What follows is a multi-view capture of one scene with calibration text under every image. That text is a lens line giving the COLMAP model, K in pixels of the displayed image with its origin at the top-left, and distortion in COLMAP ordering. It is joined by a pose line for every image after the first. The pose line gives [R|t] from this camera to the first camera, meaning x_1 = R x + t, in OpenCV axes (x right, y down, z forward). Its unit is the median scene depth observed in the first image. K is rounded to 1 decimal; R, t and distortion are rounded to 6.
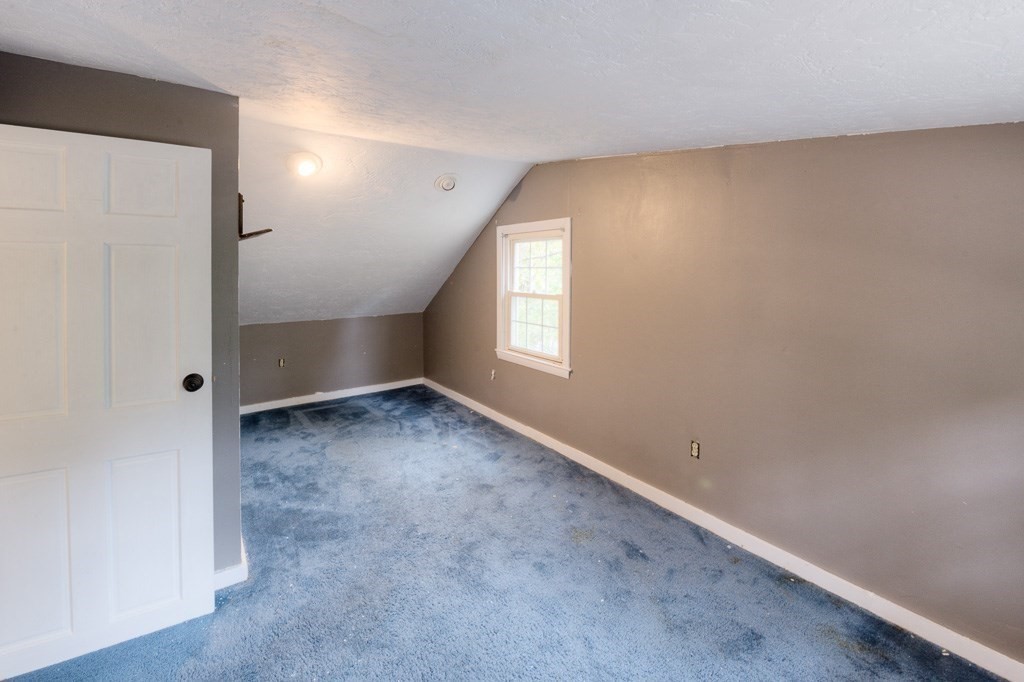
lens RADIAL K [[424.5, 0, 511.0], [0, 424.5, 280.7], [0, 0, 1]] dist [-0.001987, -0.005615]
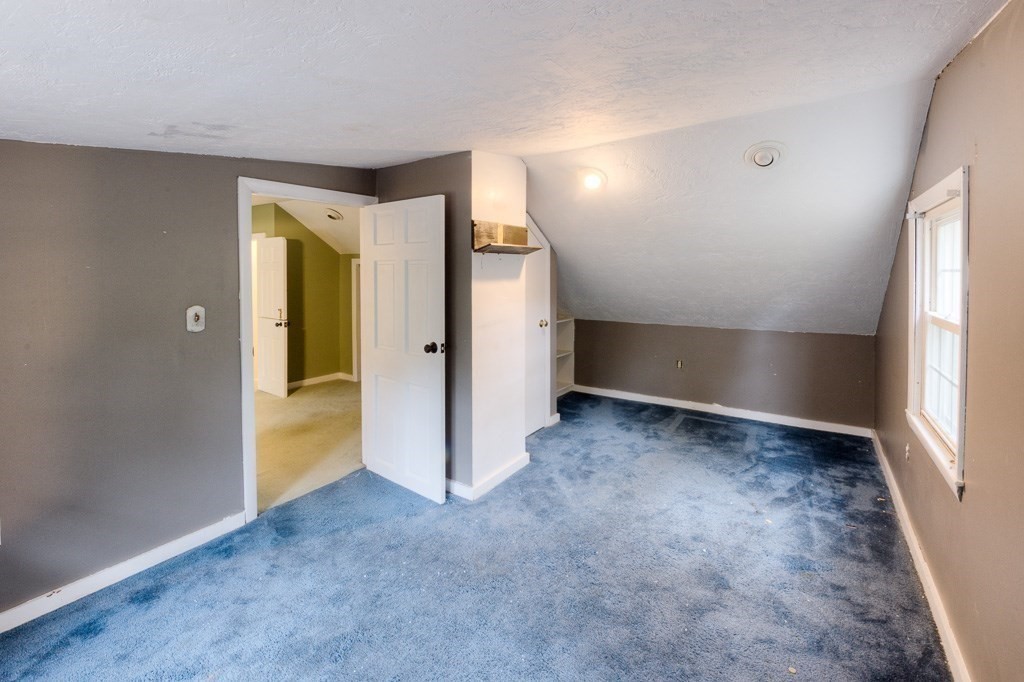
lens RADIAL K [[424.5, 0, 511.0], [0, 424.5, 280.7], [0, 0, 1]] dist [-0.001987, -0.005615]
pose [[0.353339, 0.013654, -0.935396, 0.445447], [-0.023444, 0.999709, 0.005738, -0.010372], [0.935202, 0.019902, 0.353556, 0.394104]]
